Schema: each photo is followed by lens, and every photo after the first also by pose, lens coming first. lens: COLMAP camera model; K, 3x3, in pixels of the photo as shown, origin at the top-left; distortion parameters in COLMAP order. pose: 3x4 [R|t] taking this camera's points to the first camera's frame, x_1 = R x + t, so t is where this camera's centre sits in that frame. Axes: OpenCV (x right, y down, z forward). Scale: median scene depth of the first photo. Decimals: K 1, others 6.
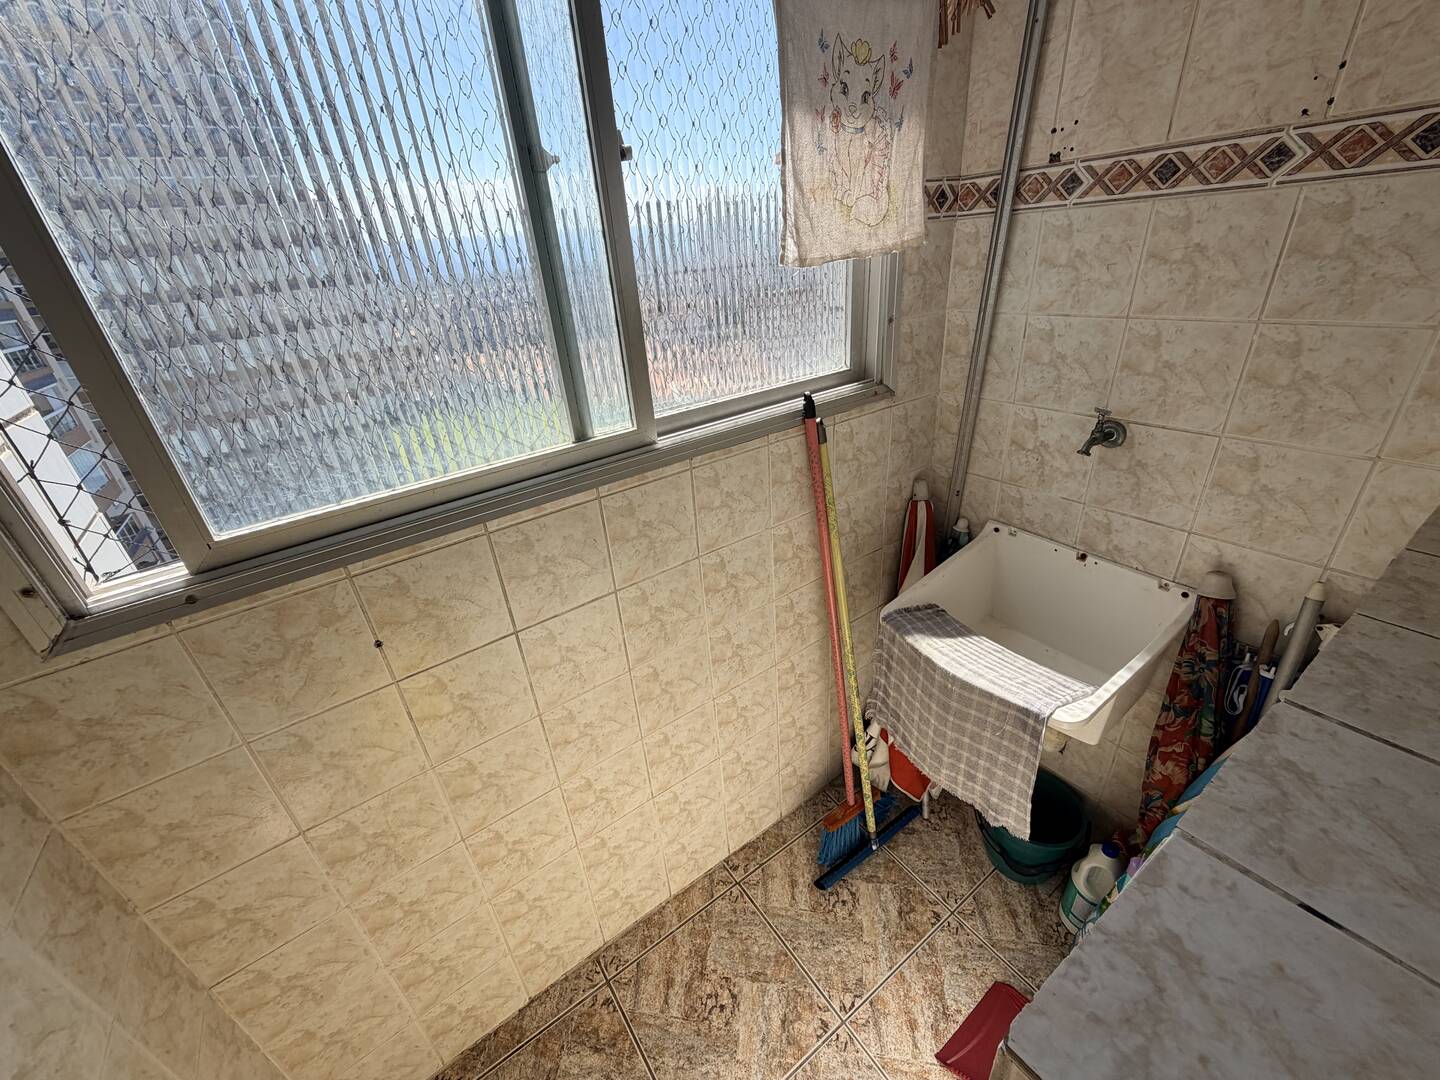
lens RADIAL K [[578.3, 0, 718.1], [0, 578.3, 542.6], [0, 0, 1]] dist [-0.000979, -0.000089]
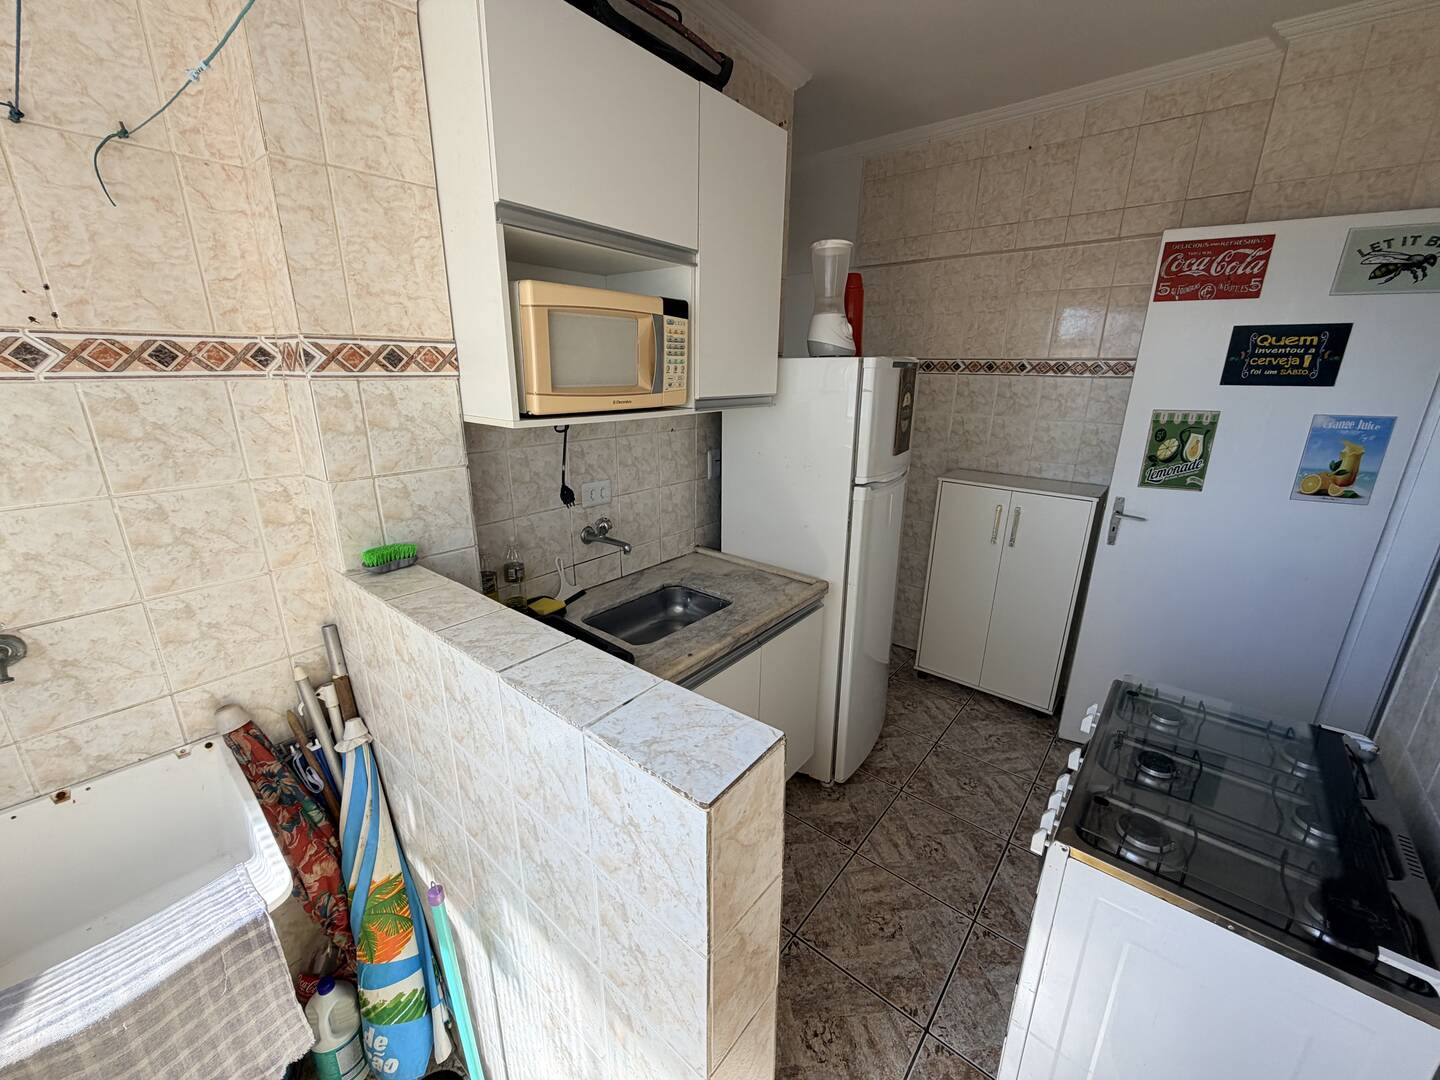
lens RADIAL K [[540.7, 0, 691.3], [0, 540.7, 543.3], [0, 0, 1]] dist [-0.022523, 0.000160]
pose [[-0.242718, -0.196796, 0.949926, -0.224243], [0.462398, 0.837345, 0.291620, -0.093345], [-0.852805, 0.510025, -0.112240, 0.226845]]
